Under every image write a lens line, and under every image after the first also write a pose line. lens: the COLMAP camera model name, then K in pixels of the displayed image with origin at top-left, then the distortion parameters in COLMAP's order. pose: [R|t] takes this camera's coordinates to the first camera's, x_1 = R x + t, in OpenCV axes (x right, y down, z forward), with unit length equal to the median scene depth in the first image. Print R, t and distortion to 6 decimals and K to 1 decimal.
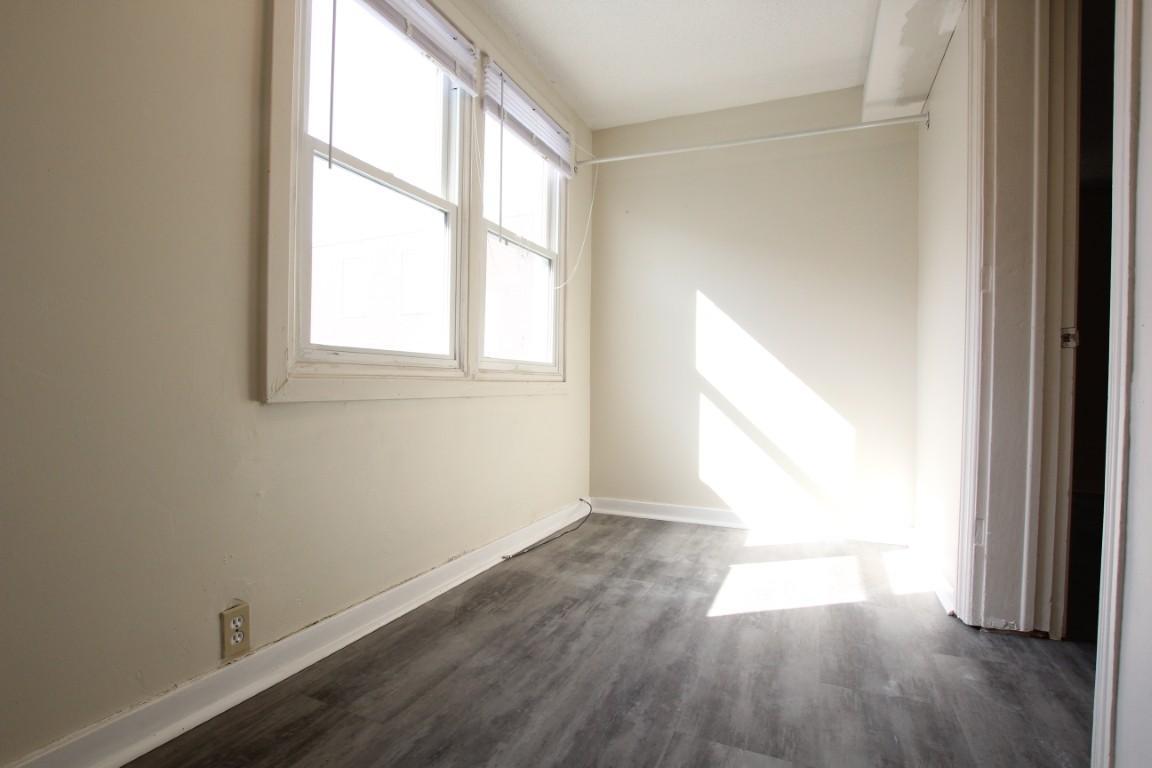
lens RADIAL K [[533.9, 0, 577.0], [0, 533.9, 391.1], [0, 0, 1]] dist [-0.032170, 0.001391]
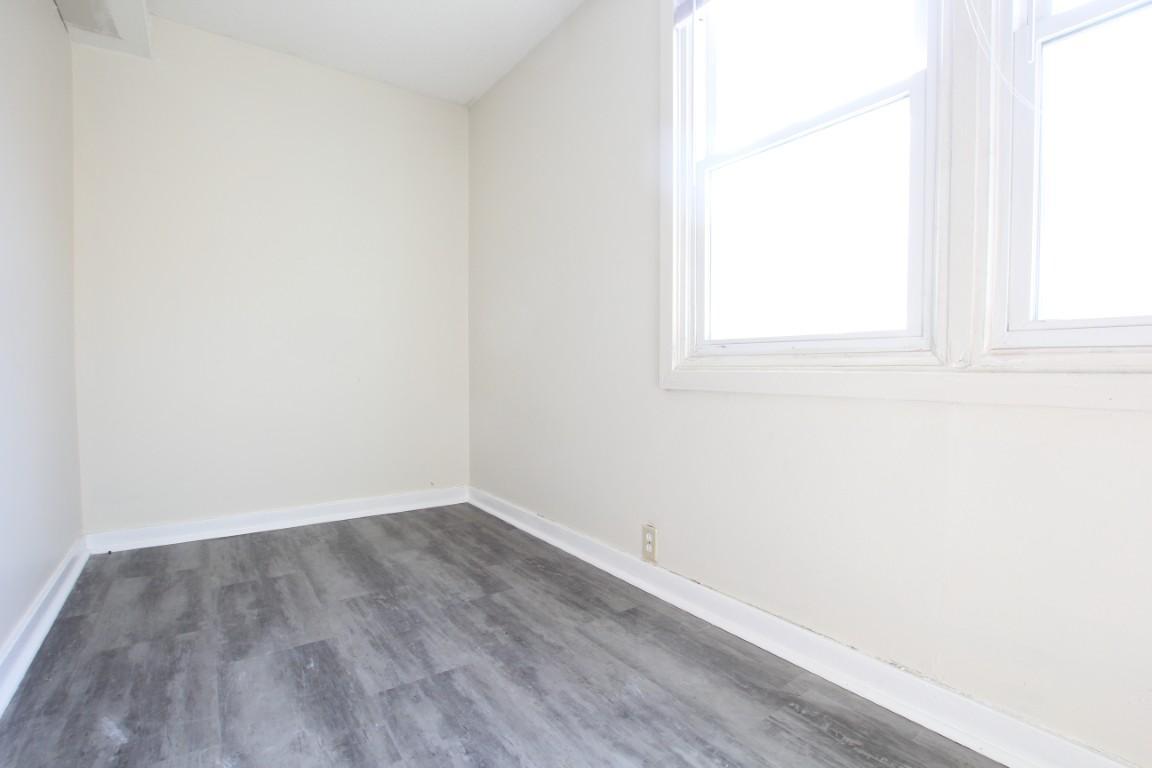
lens RADIAL K [[533.9, 0, 577.0], [0, 533.9, 391.1], [0, 0, 1]] dist [-0.032170, 0.001391]
pose [[-0.499175, 0.020714, -0.866254, 0.690144], [-0.023687, 0.999014, 0.037539, -0.017014], [0.866177, 0.039258, -0.498192, 1.453808]]
